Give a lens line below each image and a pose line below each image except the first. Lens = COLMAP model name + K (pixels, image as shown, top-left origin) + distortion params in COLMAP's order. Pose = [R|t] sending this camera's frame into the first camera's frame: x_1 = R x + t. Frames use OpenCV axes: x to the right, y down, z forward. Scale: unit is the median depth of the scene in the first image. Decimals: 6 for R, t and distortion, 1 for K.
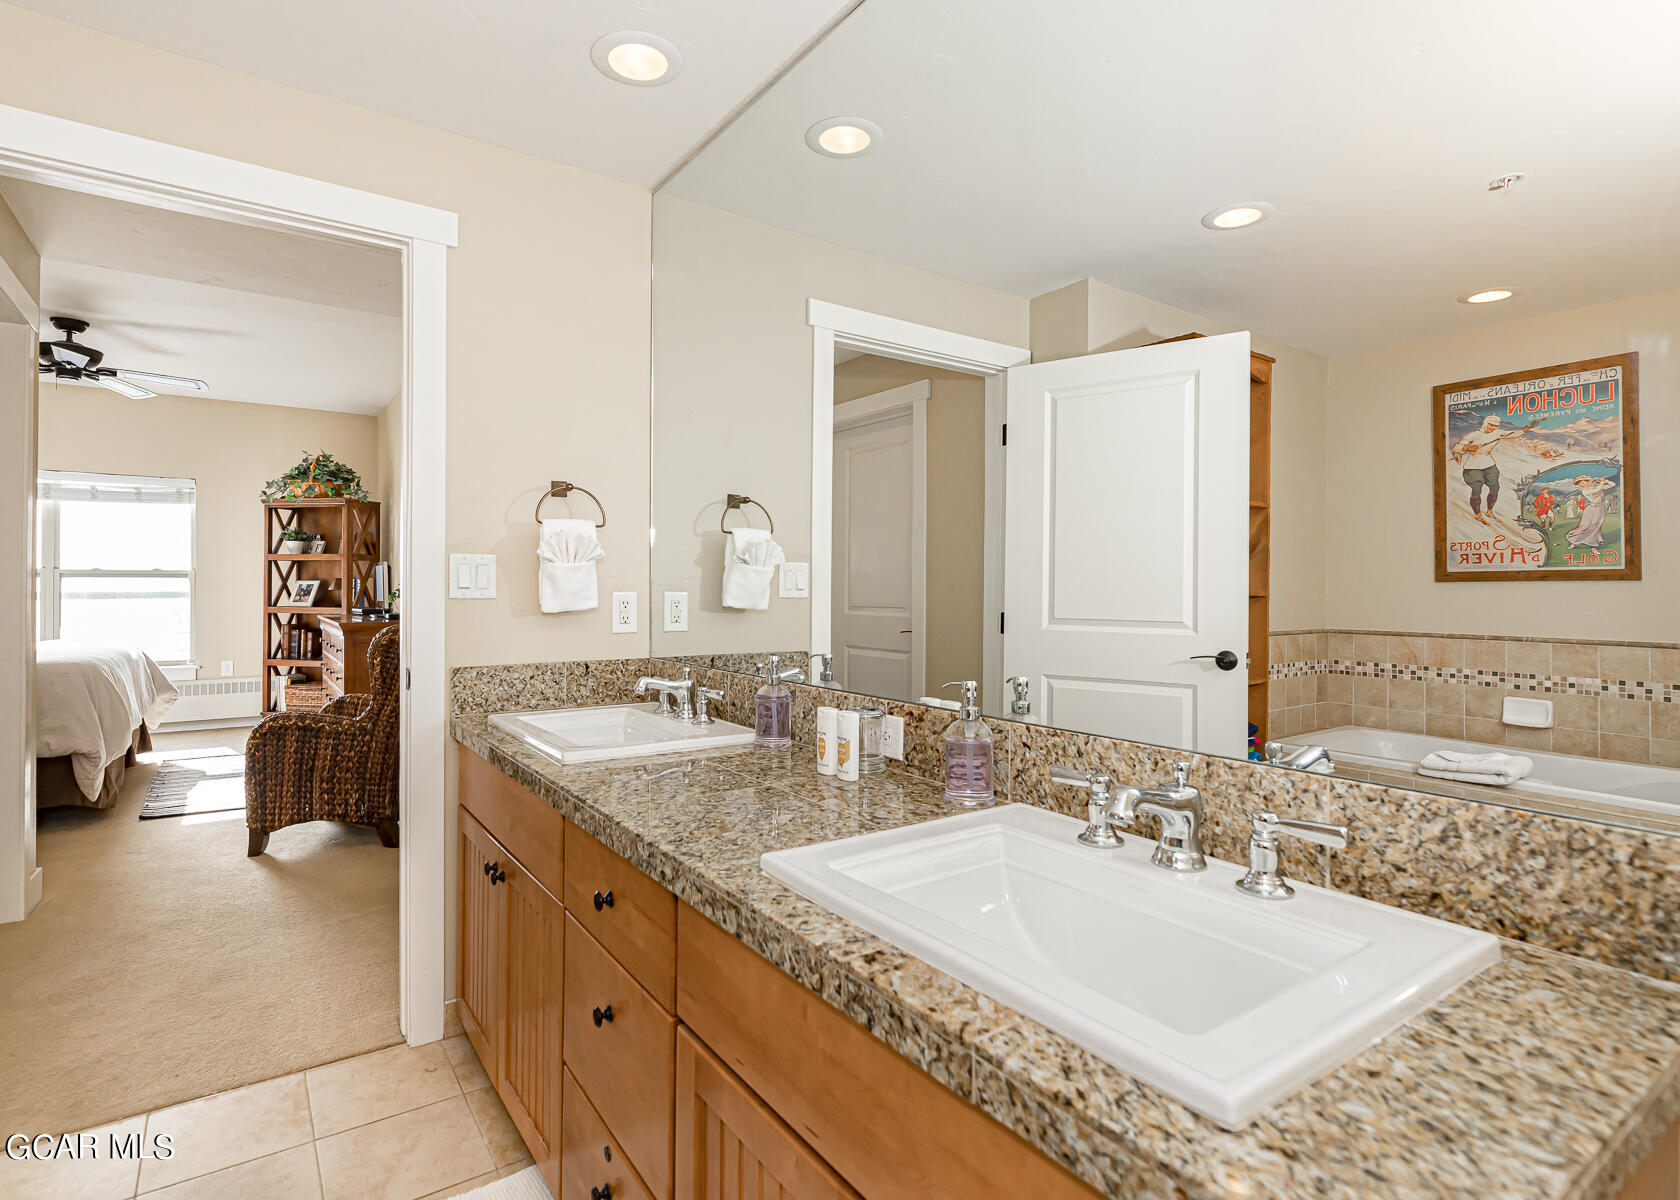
lens RADIAL K [[837.0, 0, 816.6], [0, 837.0, 581.6], [0, 0, 1]] dist [-0.003032, 0.000108]
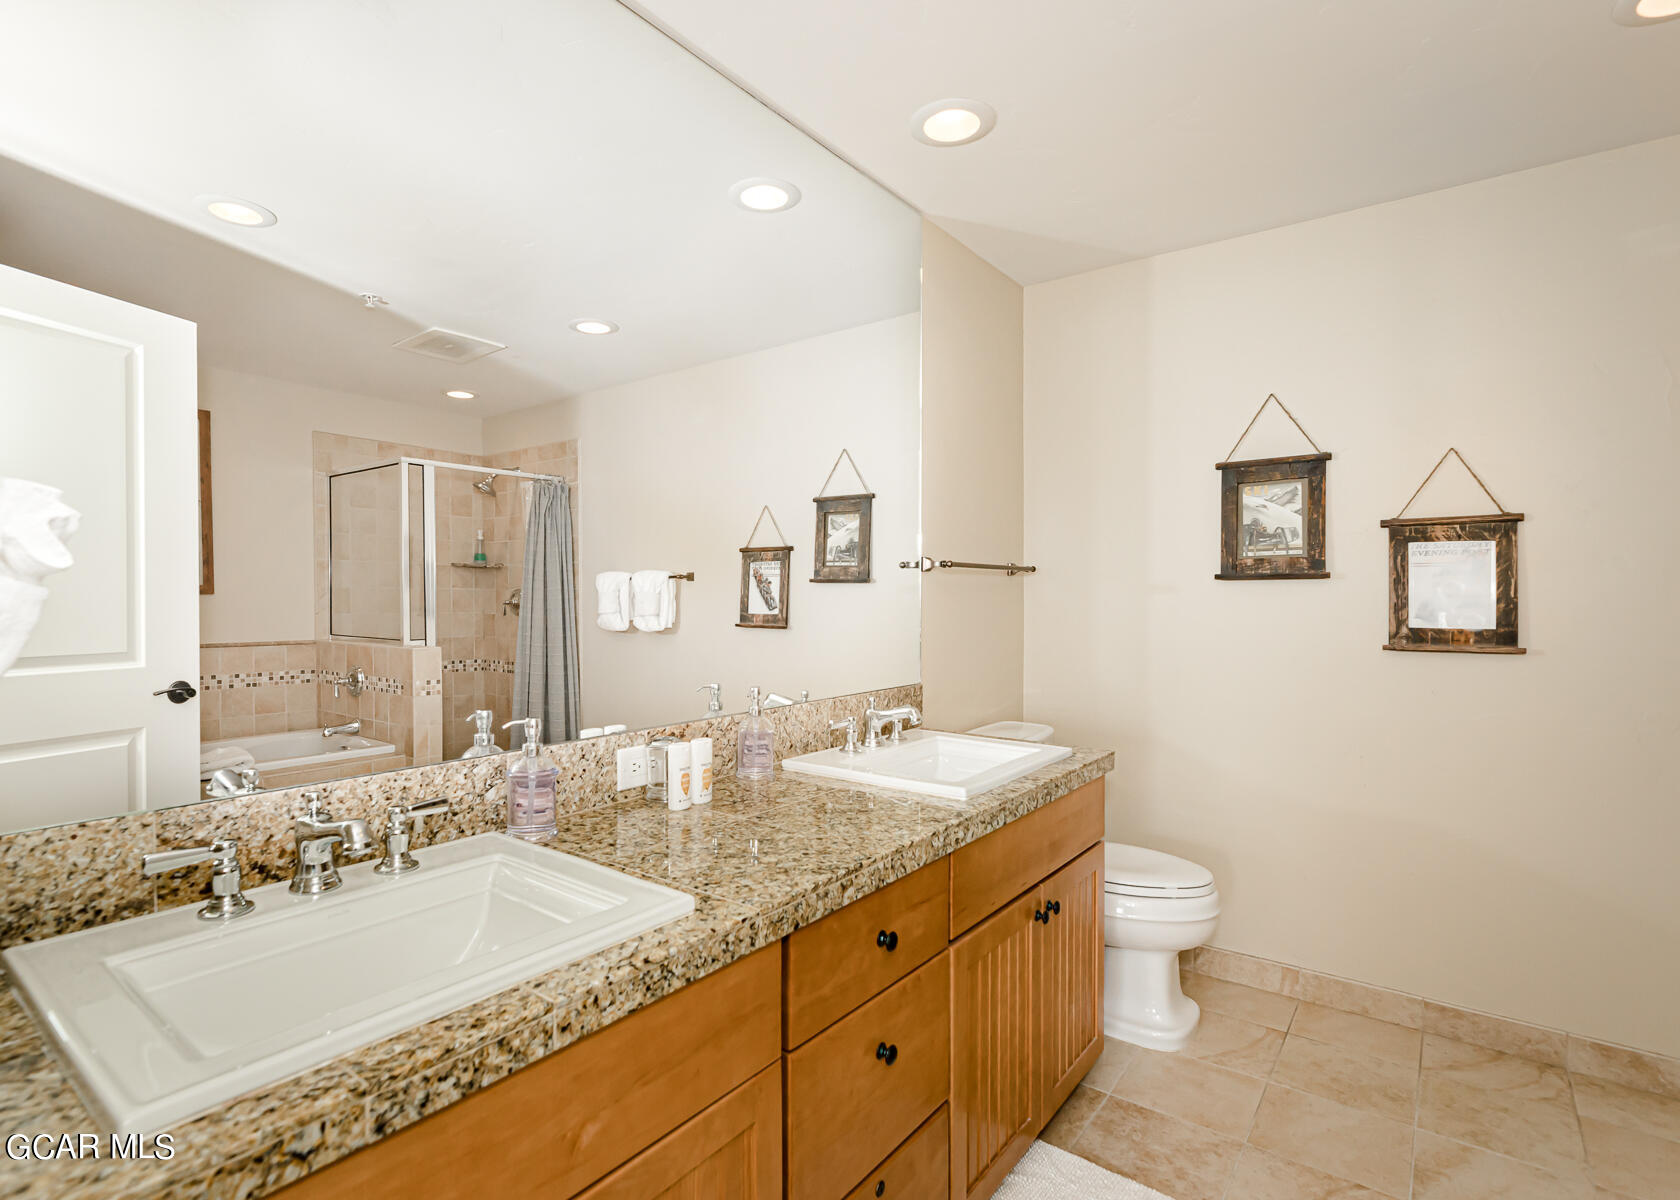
lens RADIAL K [[794.1, 0, 840.0], [0, 794.1, 600.0], [0, 0, 1]] dist [0.001985, 0.000377]
pose [[-0.302820, -0.015273, 0.952926, -0.570161], [-0.014136, 0.999834, 0.011532, -0.019816], [-0.952943, -0.009978, -0.302985, 0.671457]]
